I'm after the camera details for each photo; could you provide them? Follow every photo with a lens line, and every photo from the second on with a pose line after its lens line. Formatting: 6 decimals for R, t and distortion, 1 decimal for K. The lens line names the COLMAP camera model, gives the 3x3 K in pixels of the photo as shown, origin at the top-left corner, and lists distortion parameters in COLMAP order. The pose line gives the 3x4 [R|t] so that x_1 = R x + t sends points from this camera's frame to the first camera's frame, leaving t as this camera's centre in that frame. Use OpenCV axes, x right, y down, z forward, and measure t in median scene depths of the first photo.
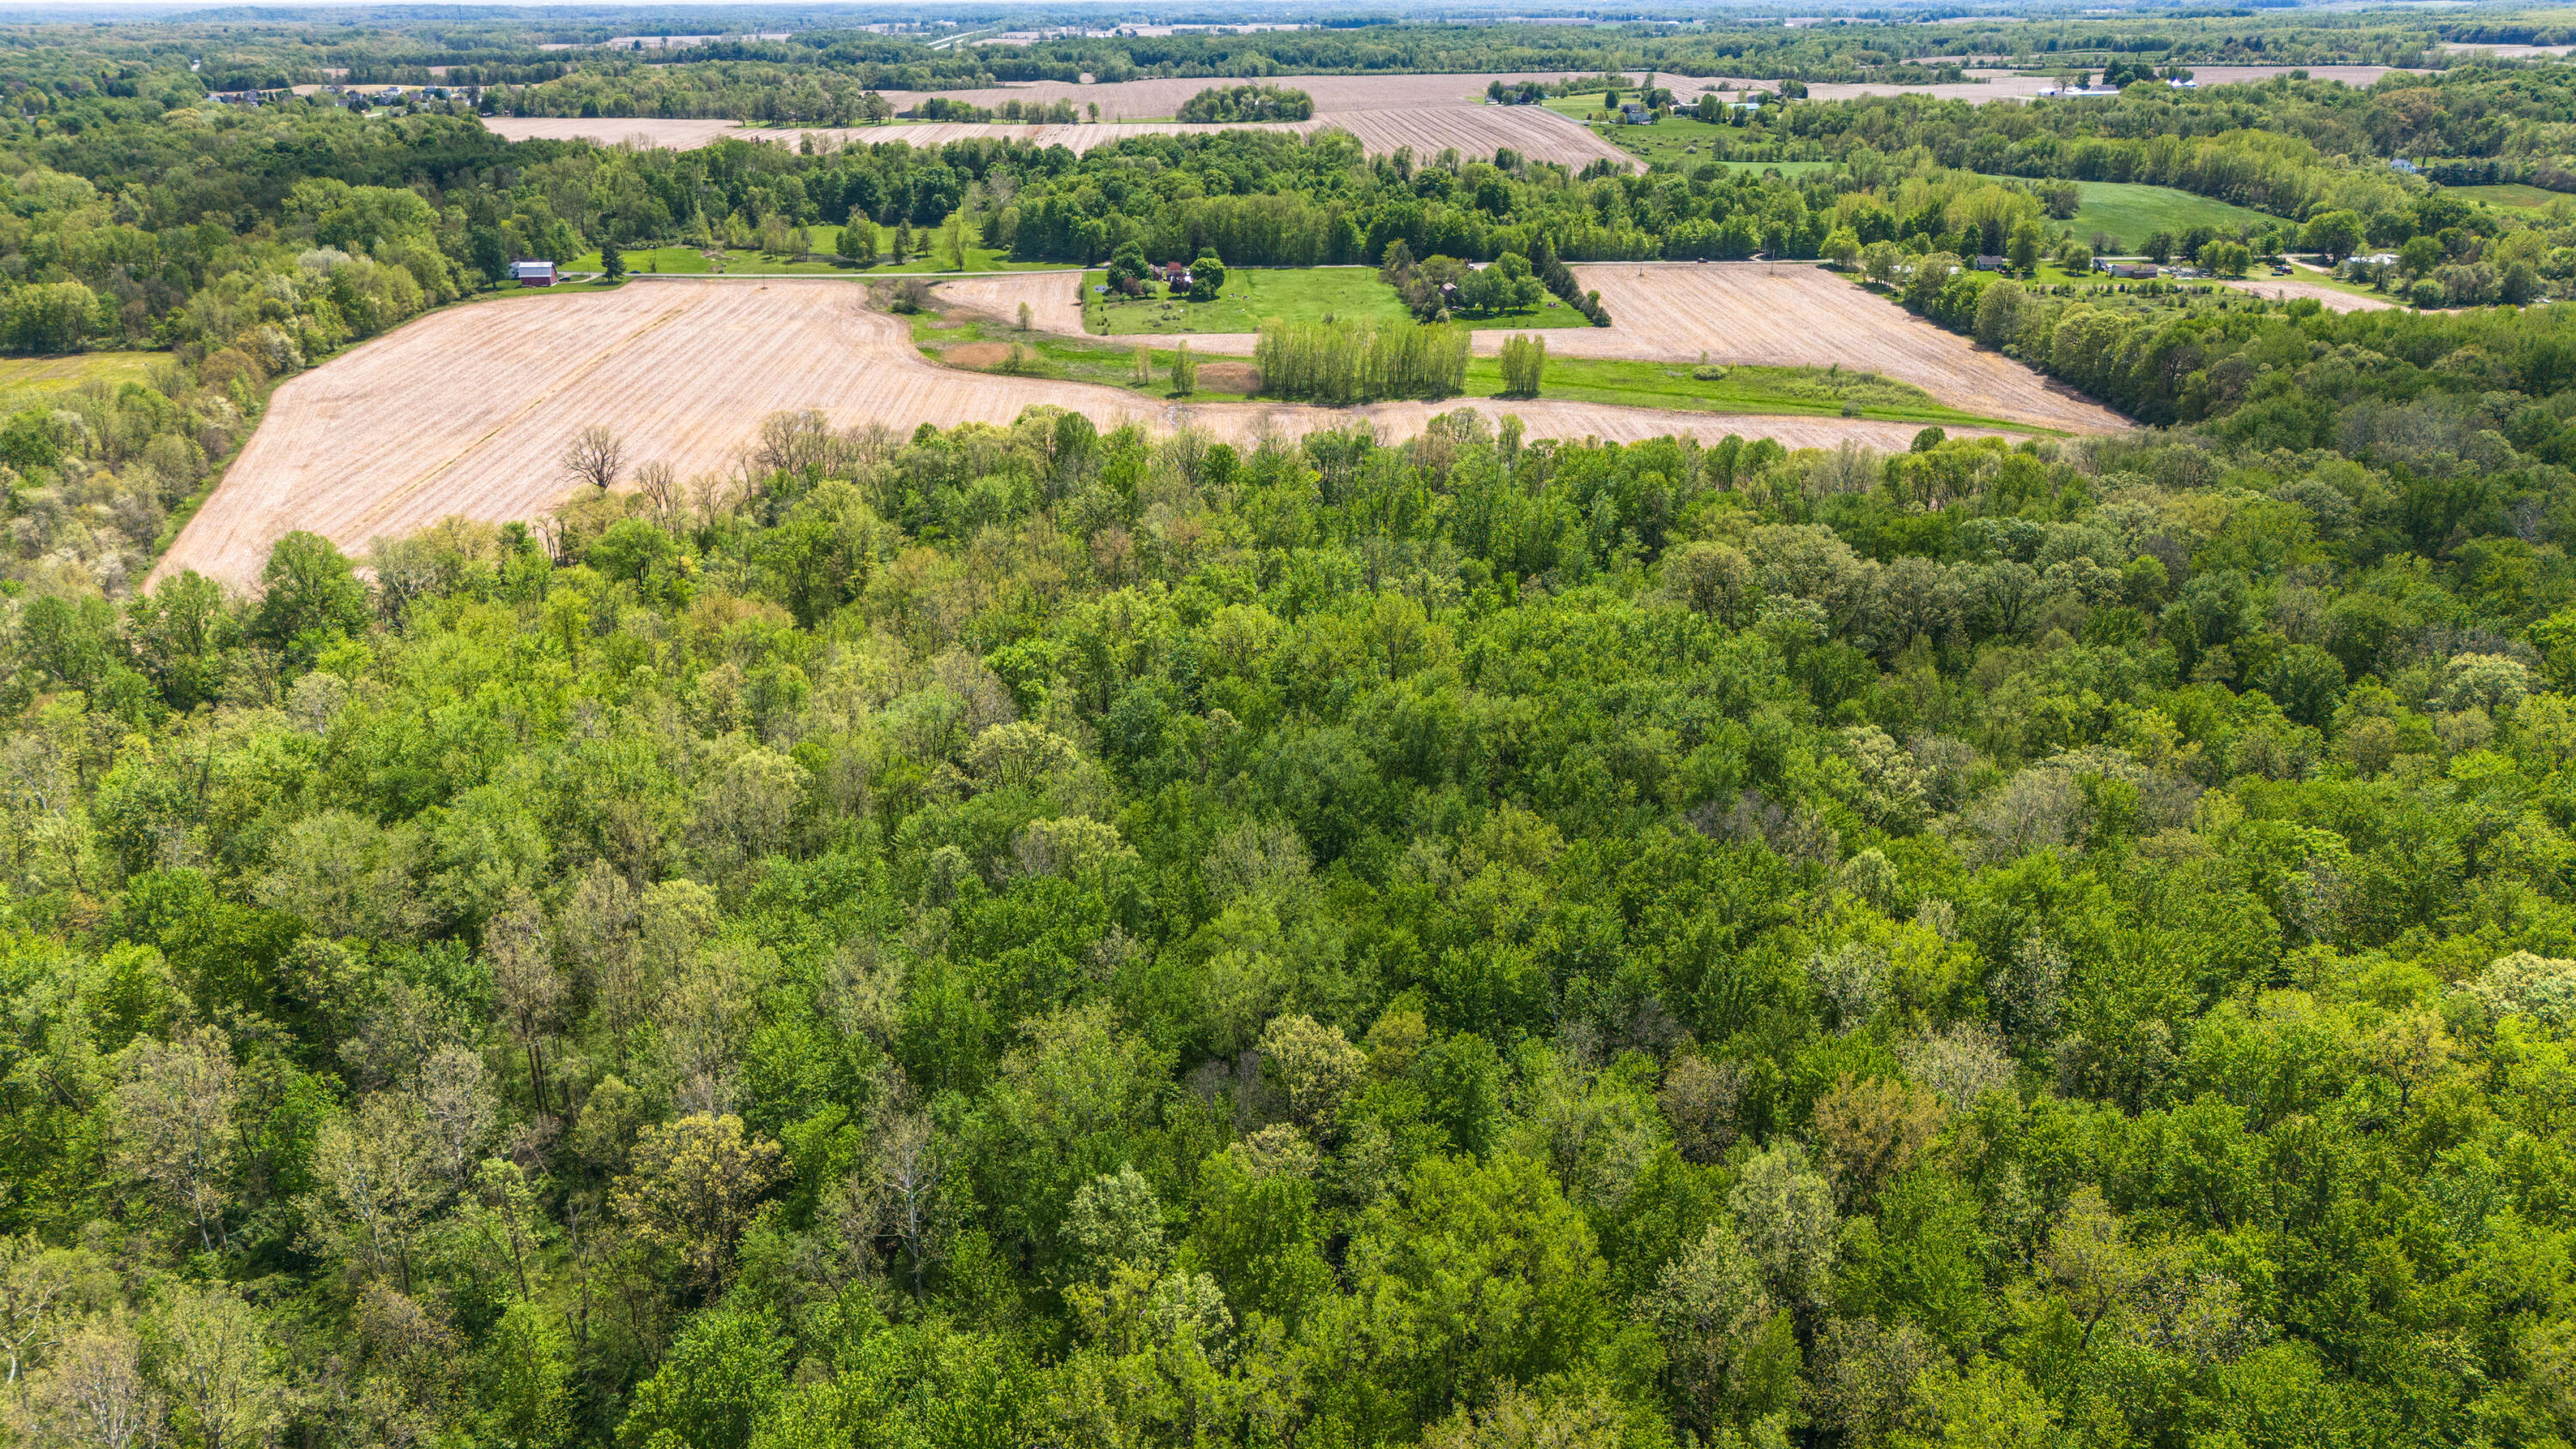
lens RADIAL K [[1885.2, 0, 1293.9], [0, 1885.2, 730.0], [0, 0, 1]] dist [0.072072, -0.071651]
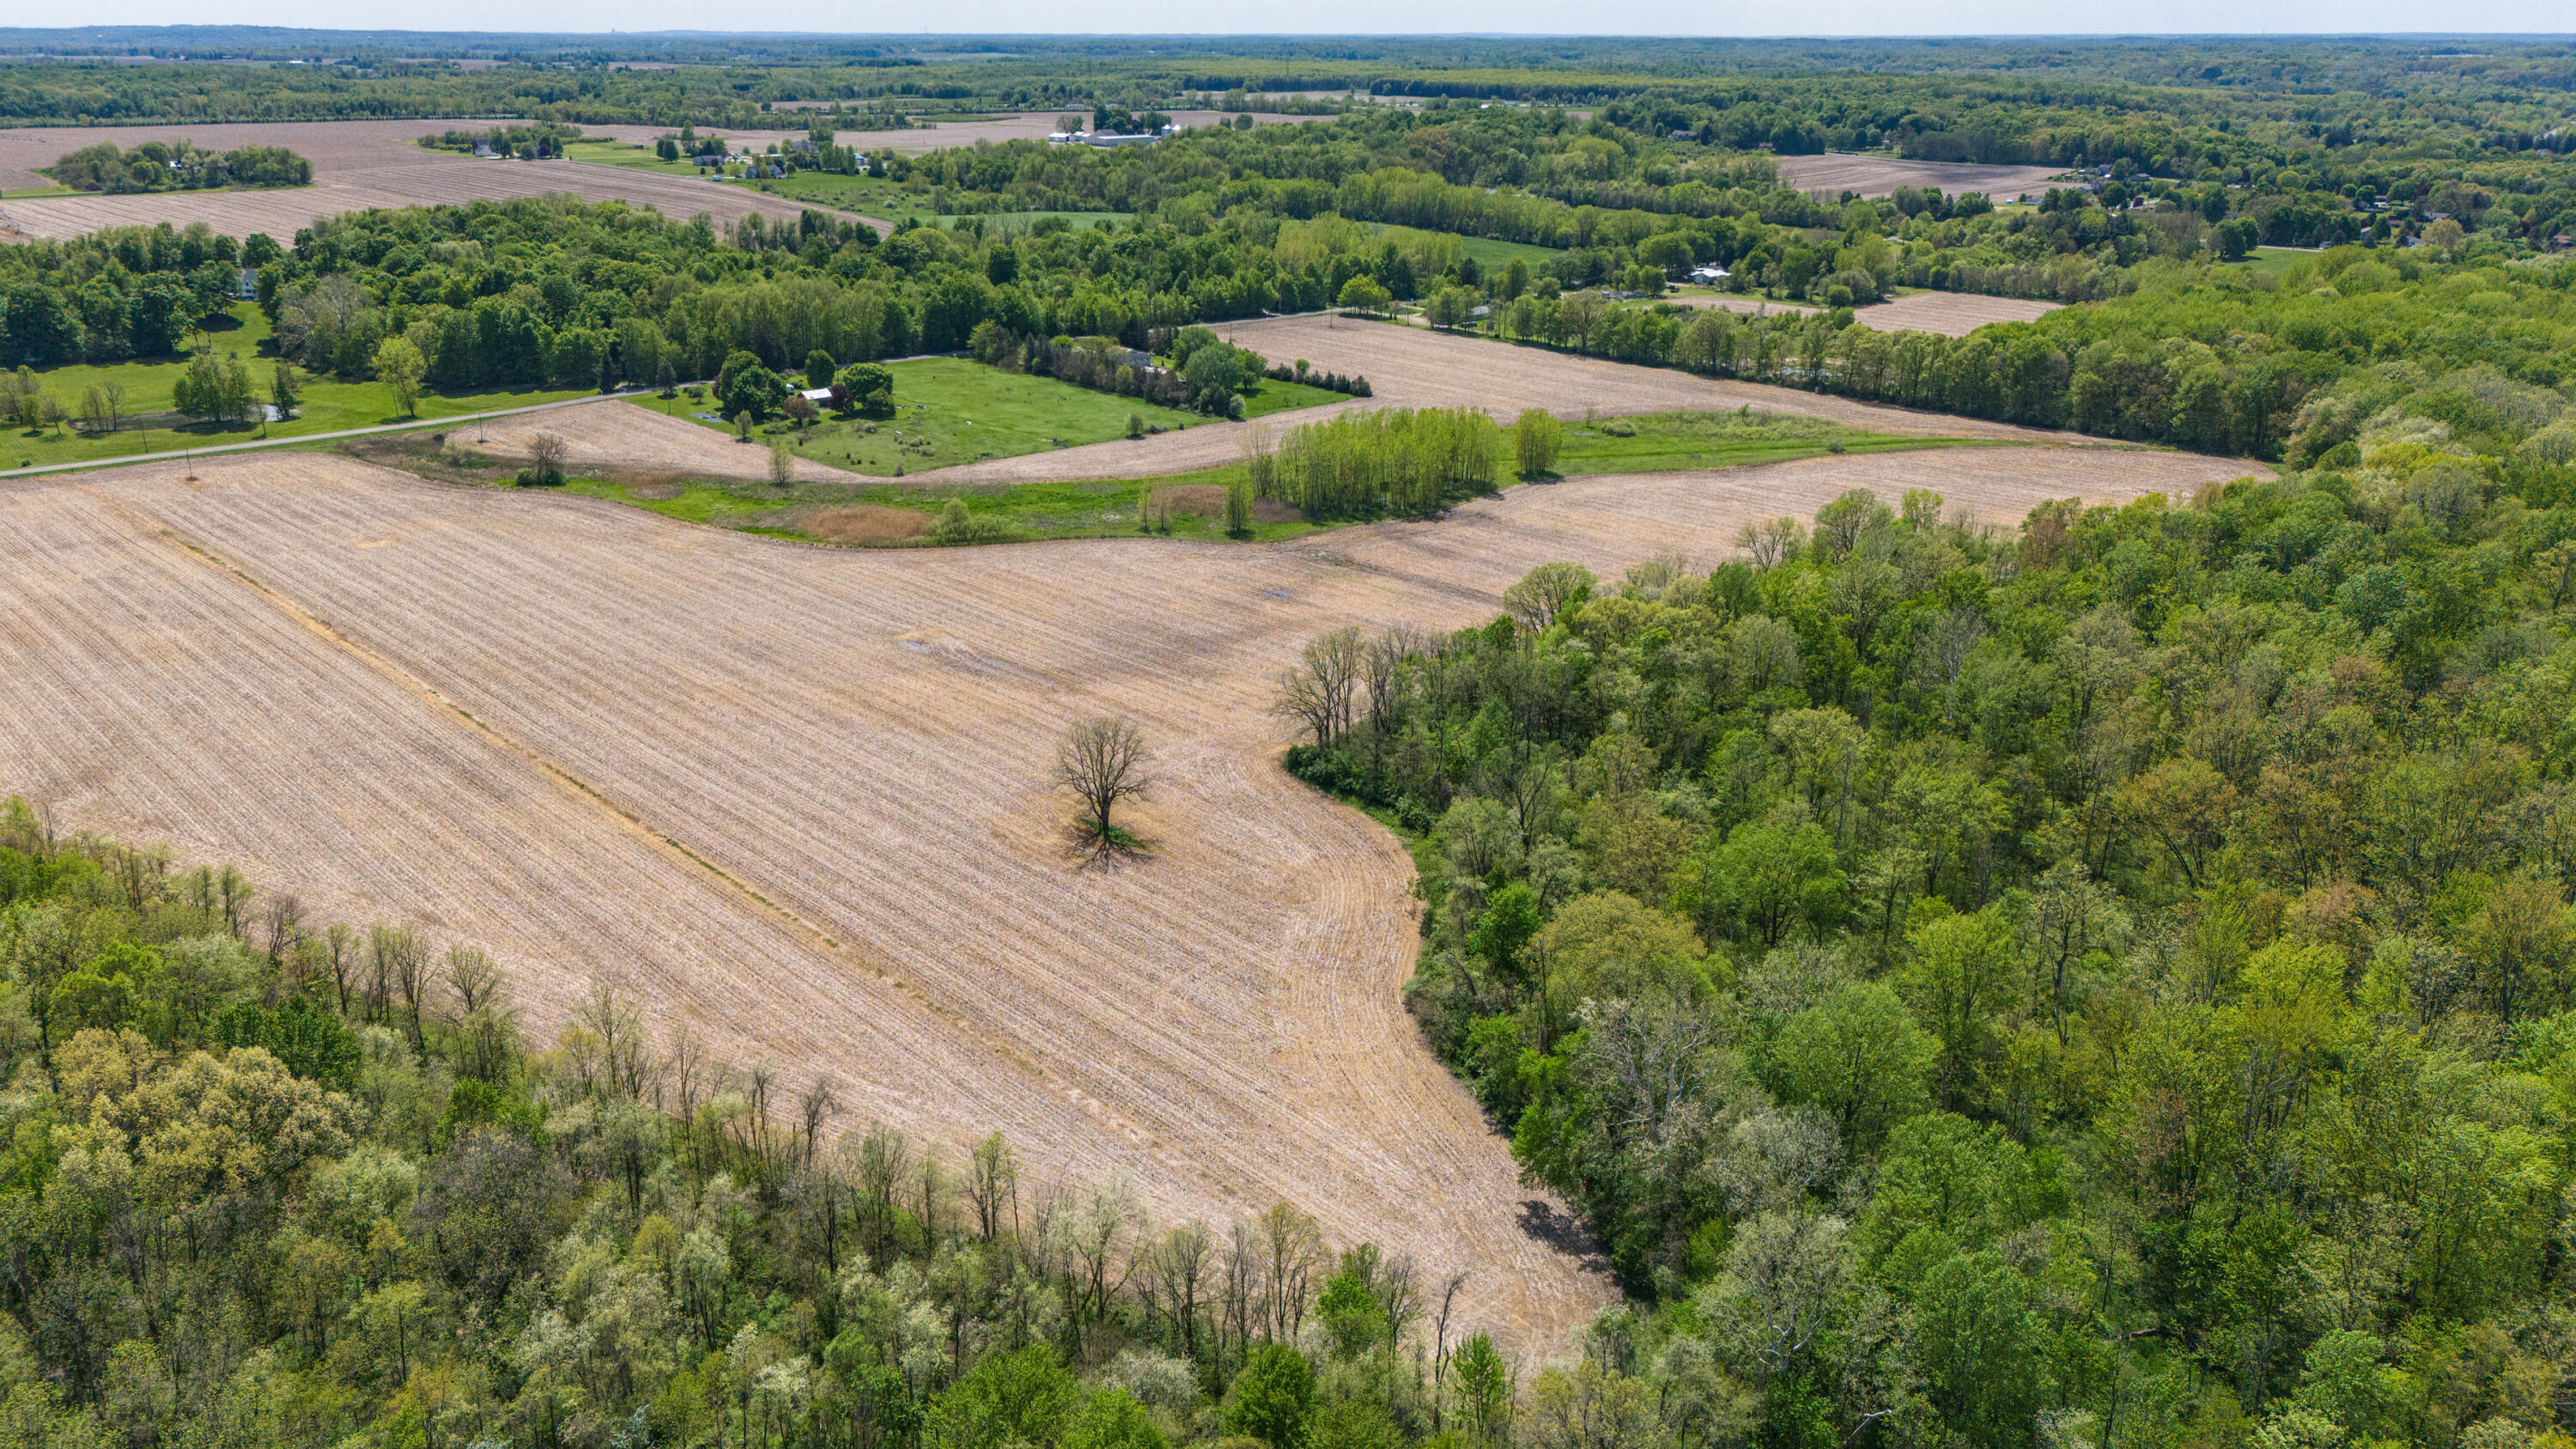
lens RADIAL K [[1885.2, 0, 1293.9], [0, 1885.2, 730.0], [0, 0, 1]] dist [0.072072, -0.071651]
pose [[0.757415, -0.214569, 0.616670, -0.420551], [0.226654, 0.972134, 0.059868, -0.107295], [-0.612332, 0.094426, 0.784942, 0.286838]]
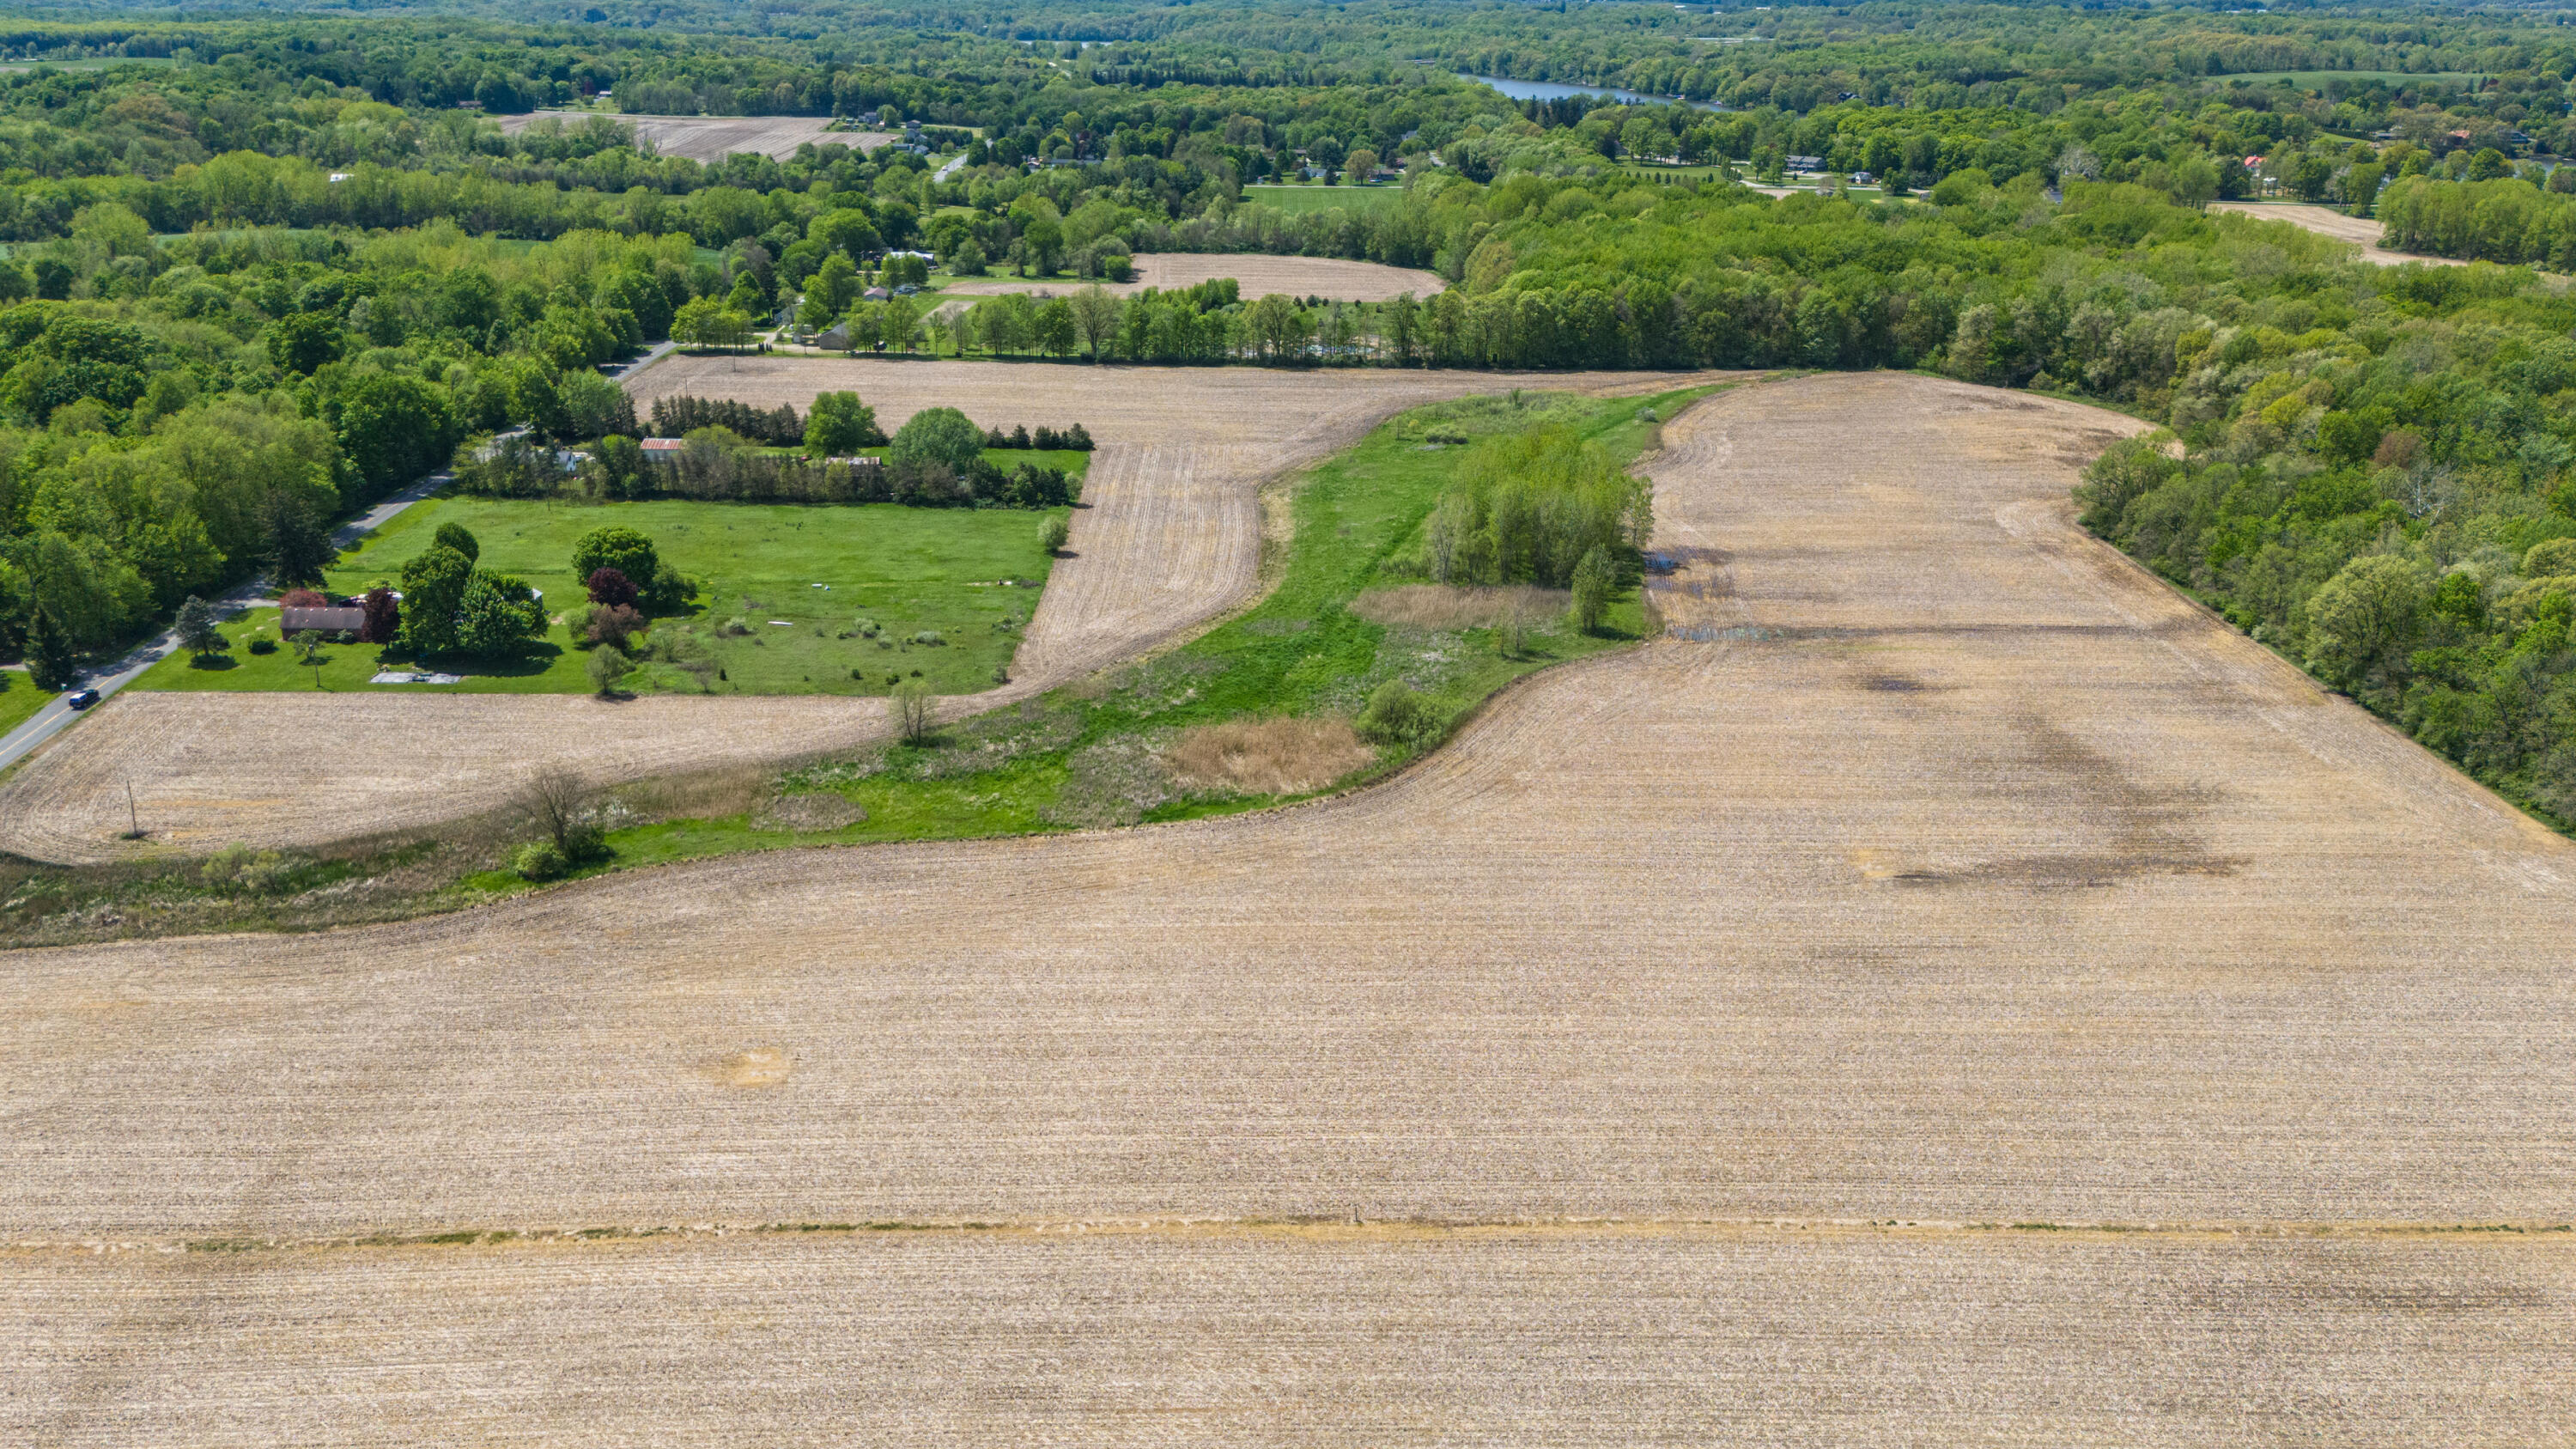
lens RADIAL K [[1977.8, 0, 1288.0], [0, 1977.8, 724.5], [0, 0, 1]] dist [0.089594, -0.100224]
pose [[0.030214, -0.341458, 0.939411, -0.511411], [0.357101, 0.881502, 0.308924, -0.294793], [-0.933577, 0.326131, 0.148568, 0.777035]]
